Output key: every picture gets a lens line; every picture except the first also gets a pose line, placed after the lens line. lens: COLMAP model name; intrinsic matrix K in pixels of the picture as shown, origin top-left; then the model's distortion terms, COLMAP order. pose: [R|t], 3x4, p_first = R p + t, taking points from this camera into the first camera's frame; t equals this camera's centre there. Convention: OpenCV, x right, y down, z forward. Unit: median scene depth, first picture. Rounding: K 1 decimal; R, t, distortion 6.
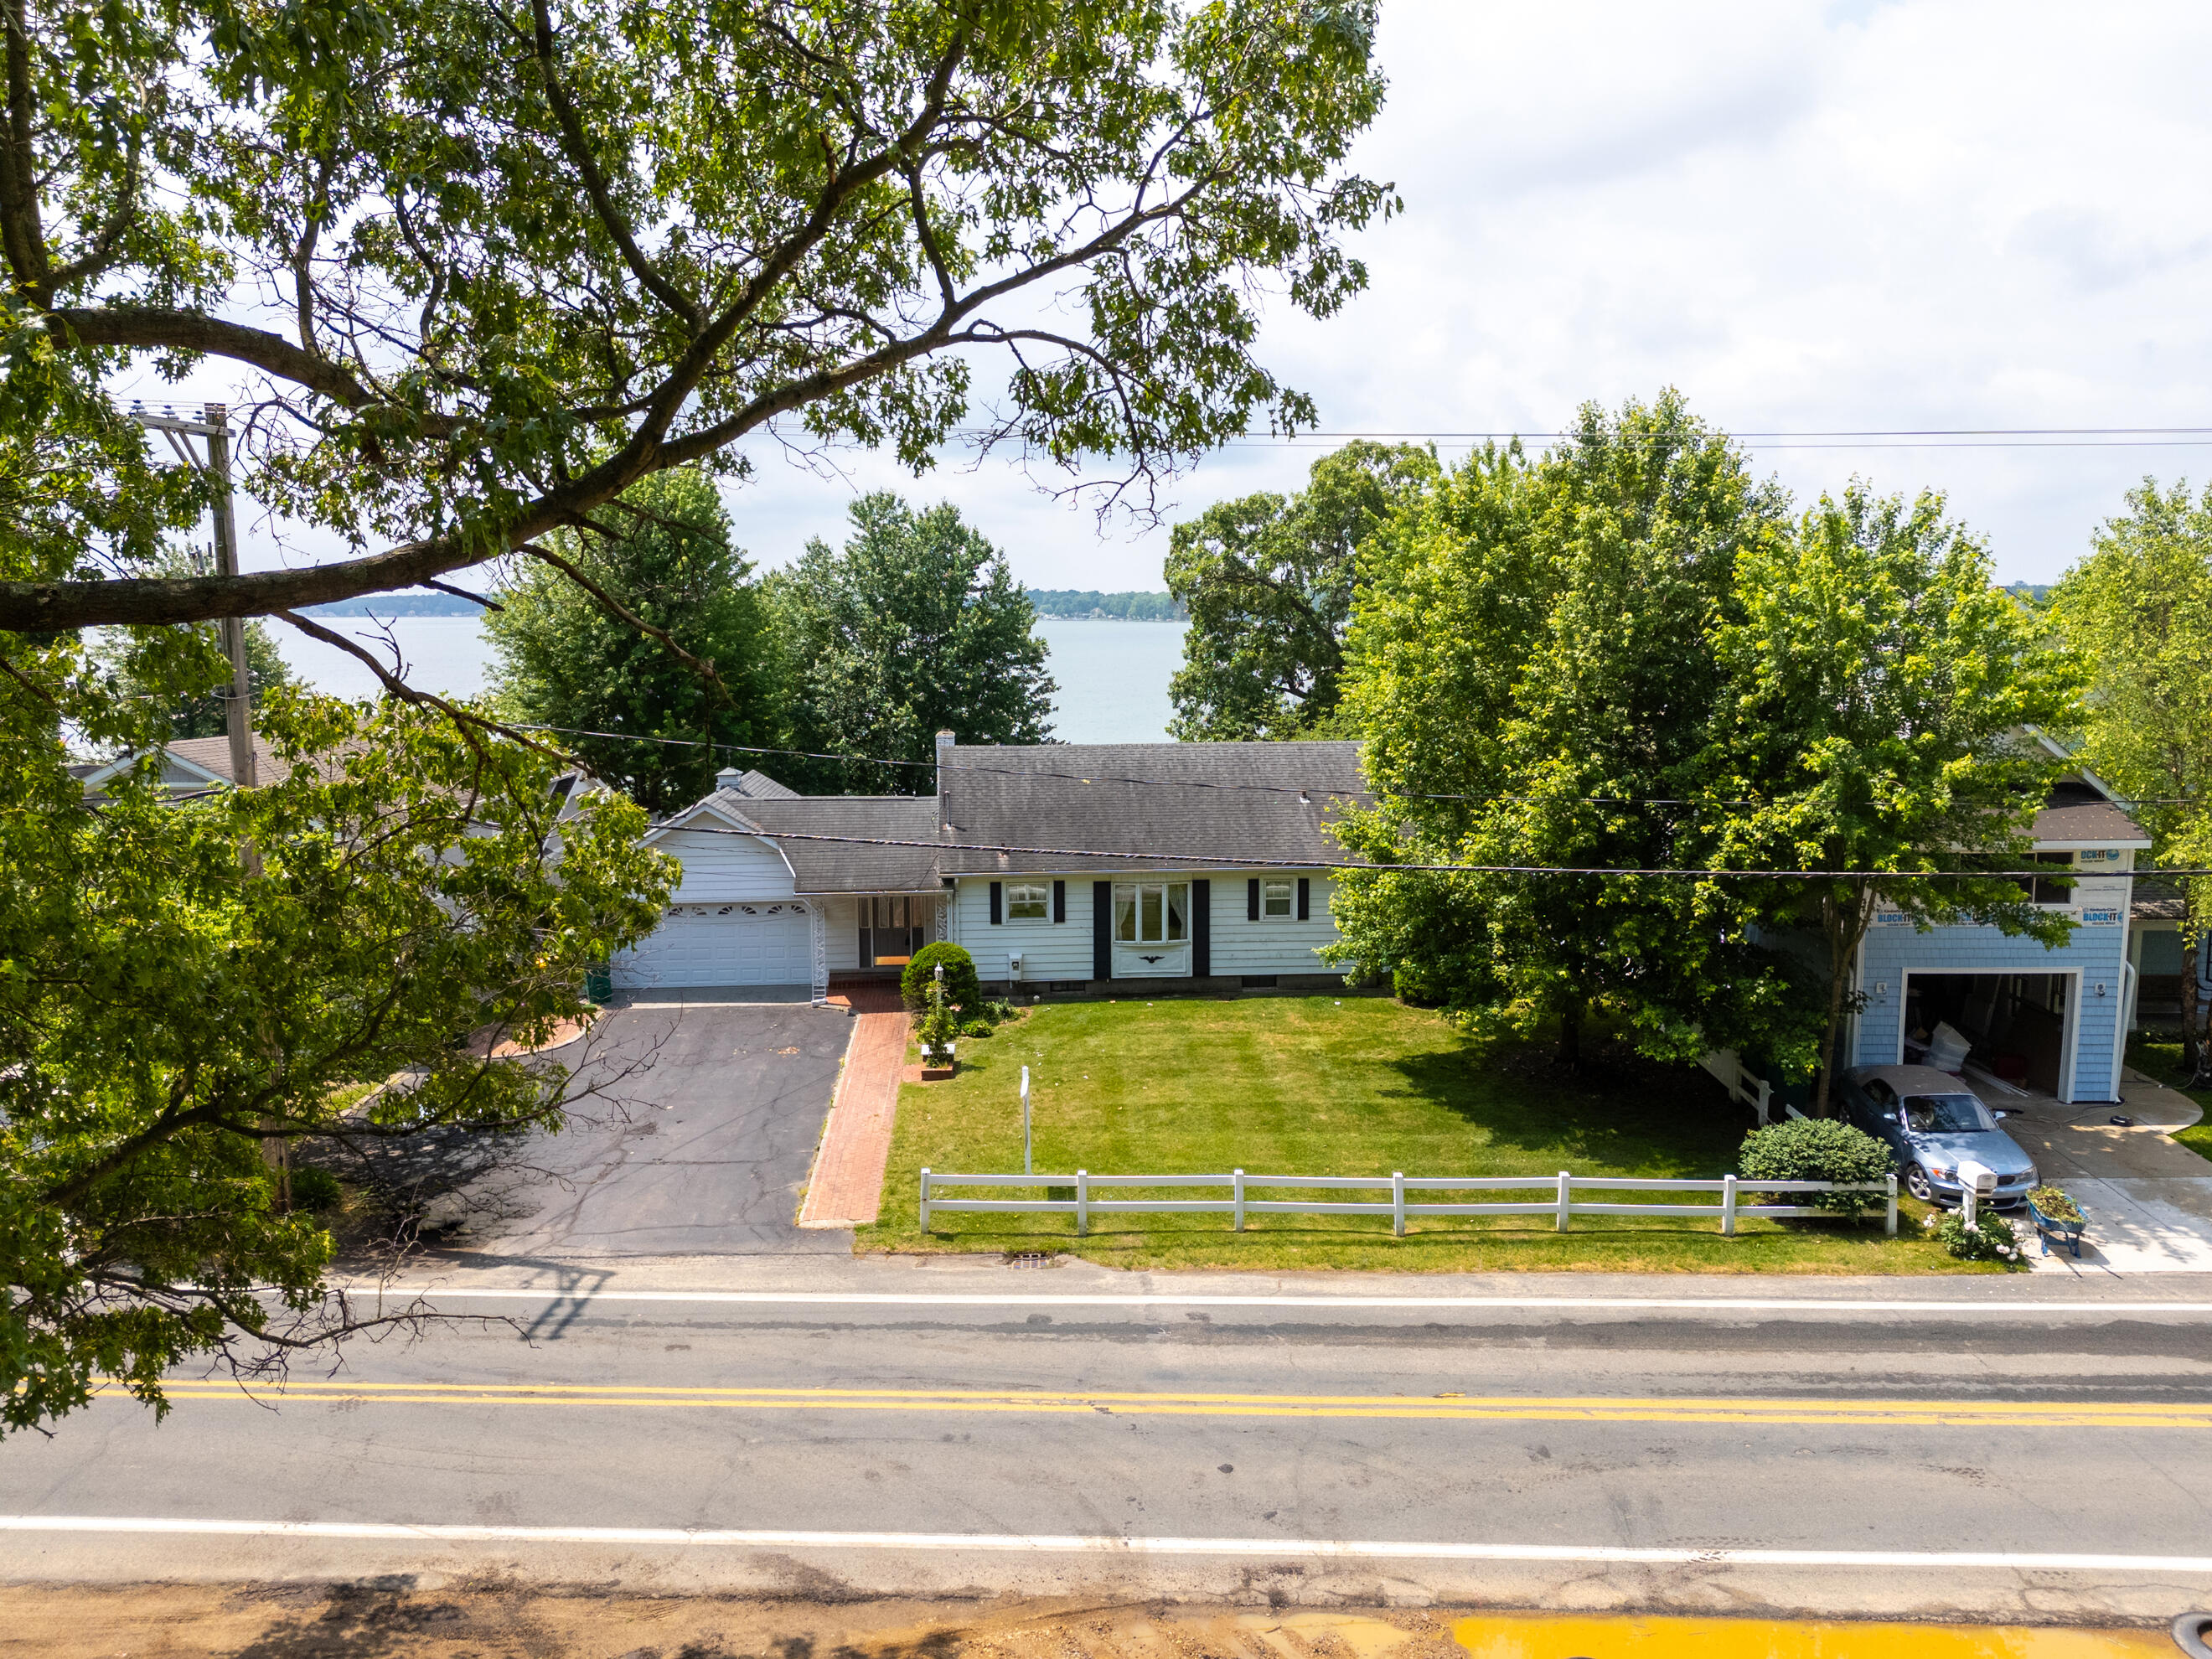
lens RADIAL K [[1573.6, 0, 1106.0], [0, 1573.6, 829.5], [0, 0, 1]] dist [0.007136, 0.002376]
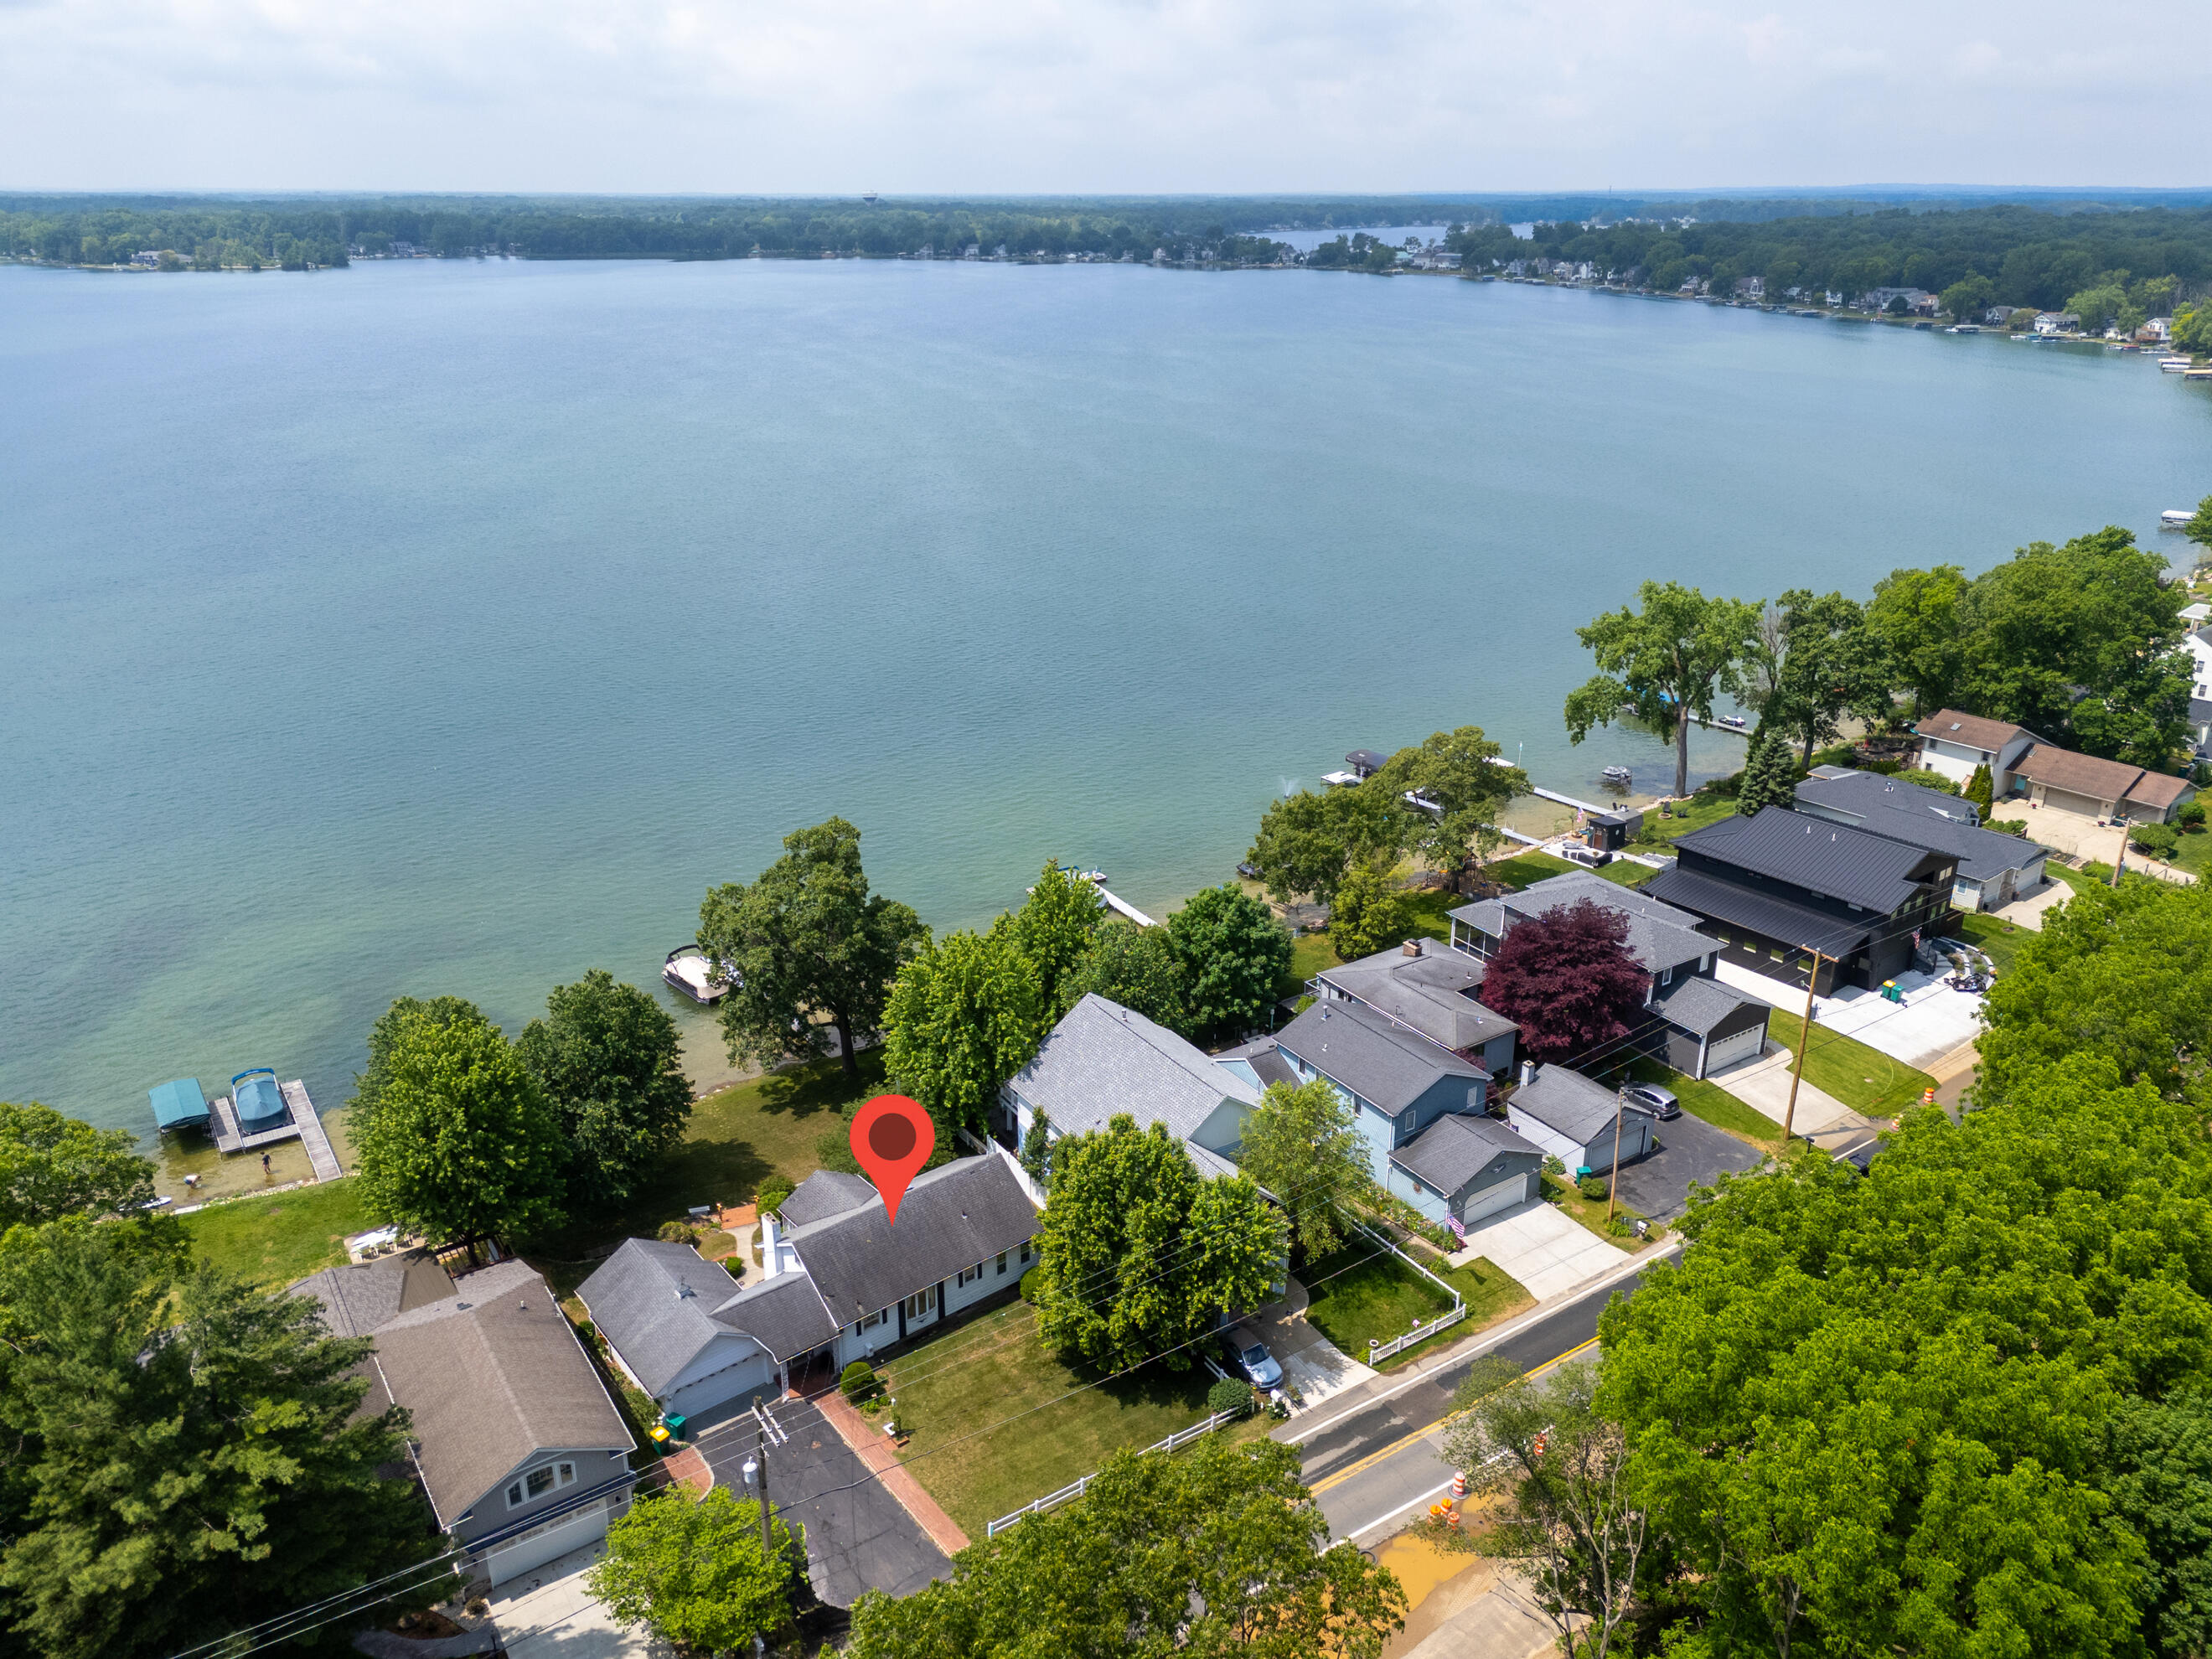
lens RADIAL K [[1573.6, 0, 1106.0], [0, 1573.6, 829.5], [0, 0, 1]] dist [0.007136, 0.002376]
pose [[0.817965, -0.193324, 0.541810, -0.814543], [0.059324, 0.965166, 0.254822, -1.118118], [-0.572200, -0.176294, 0.800941, -0.771689]]
